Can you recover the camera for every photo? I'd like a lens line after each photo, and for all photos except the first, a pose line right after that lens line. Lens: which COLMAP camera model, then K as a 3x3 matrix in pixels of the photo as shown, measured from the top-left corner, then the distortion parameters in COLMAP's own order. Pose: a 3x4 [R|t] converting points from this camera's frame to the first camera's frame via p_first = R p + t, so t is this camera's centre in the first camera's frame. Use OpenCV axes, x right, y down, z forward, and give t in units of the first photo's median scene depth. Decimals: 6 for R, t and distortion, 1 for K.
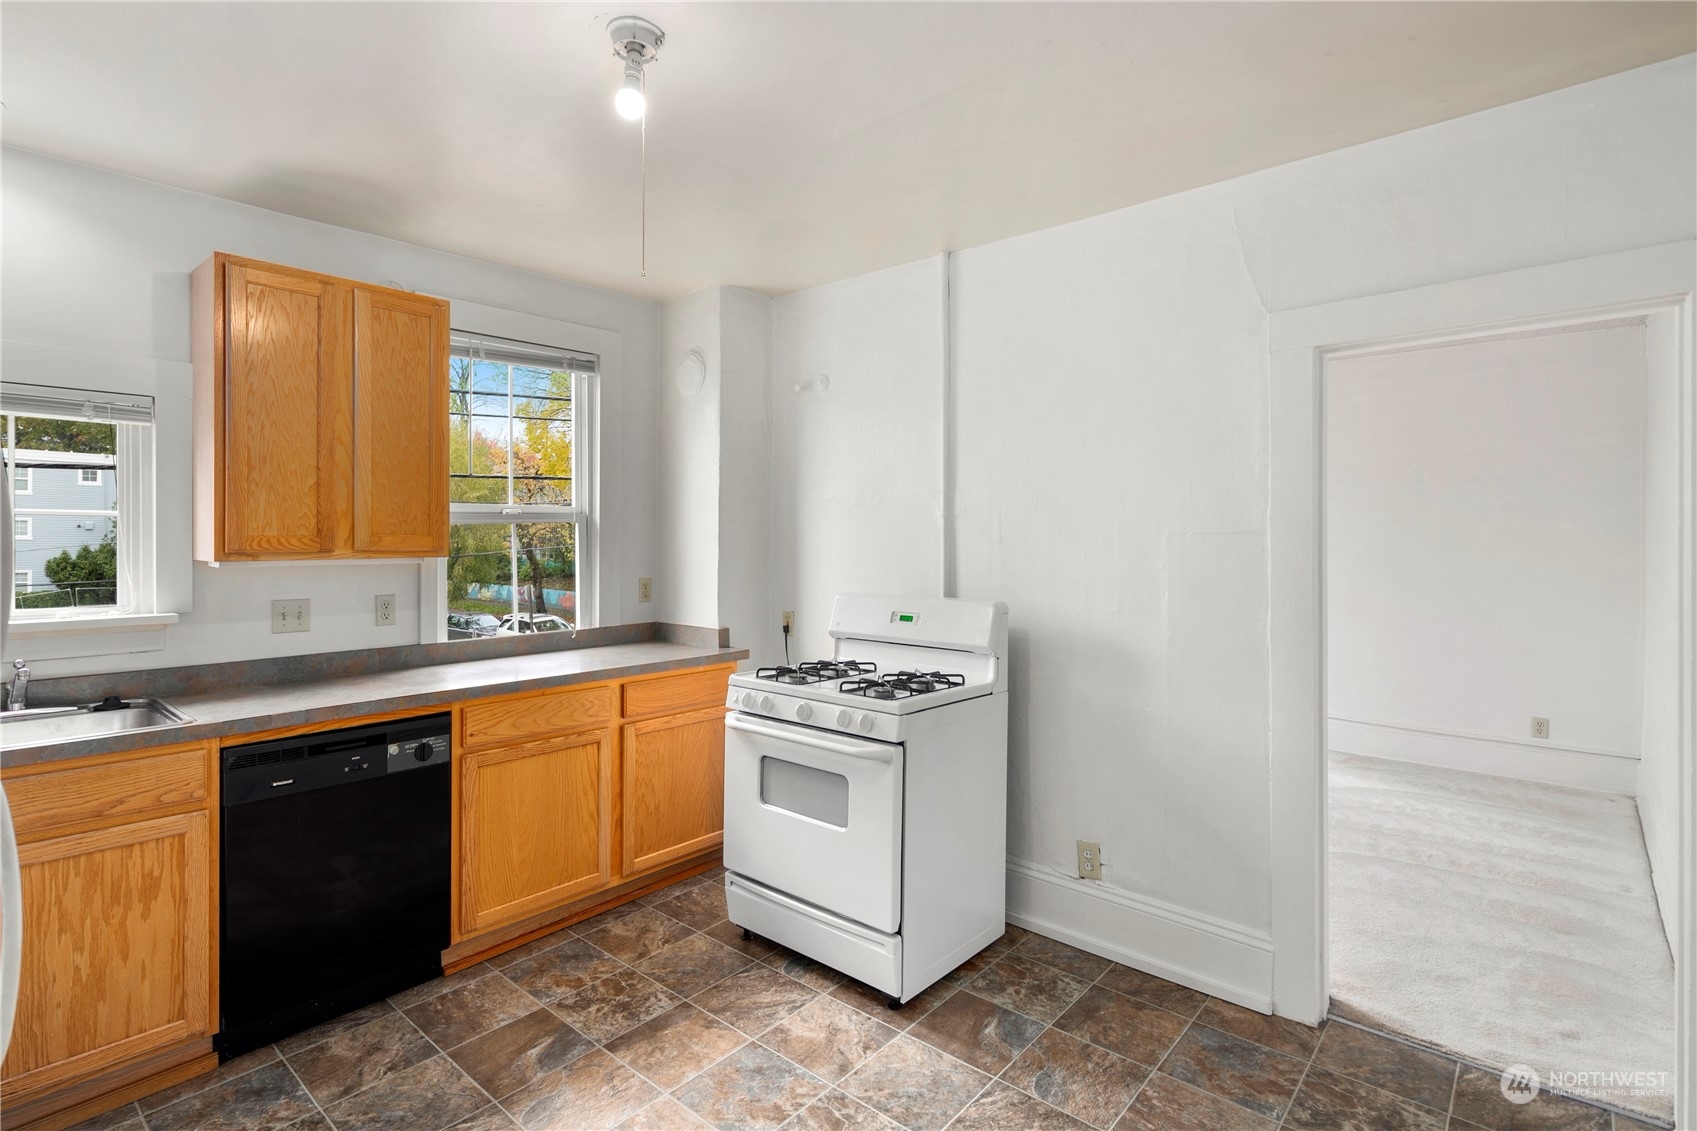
lens RADIAL K [[827.1, 0, 848.1], [0, 827.1, 544.4], [0, 0, 1]] dist [0.052741, -0.000695]
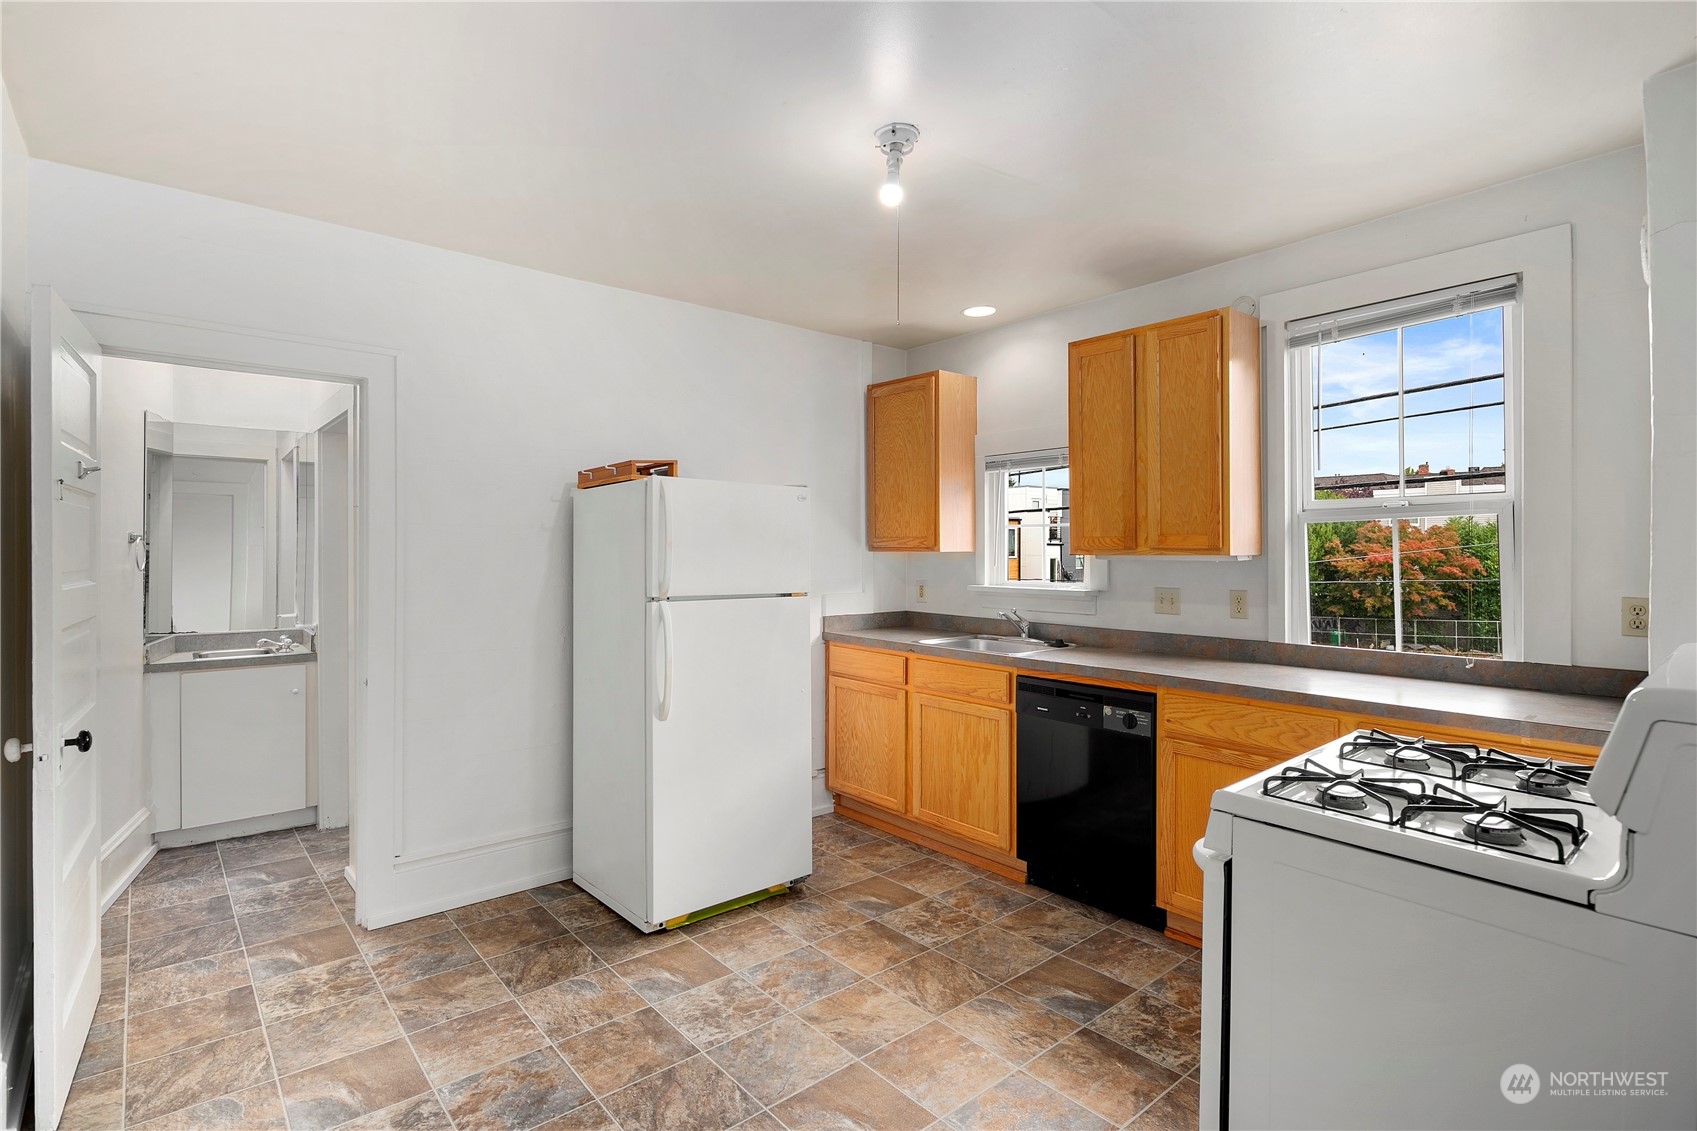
lens RADIAL K [[820.3, 0, 828.5], [0, 820.3, 556.1], [0, 0, 1]] dist [-0.074684, 0.022412]
pose [[-0.159286, 0.001137, -0.987232, 0.750658], [-0.012882, 0.999912, 0.003230, 0.028600], [0.987148, 0.013232, -0.159258, 0.896931]]
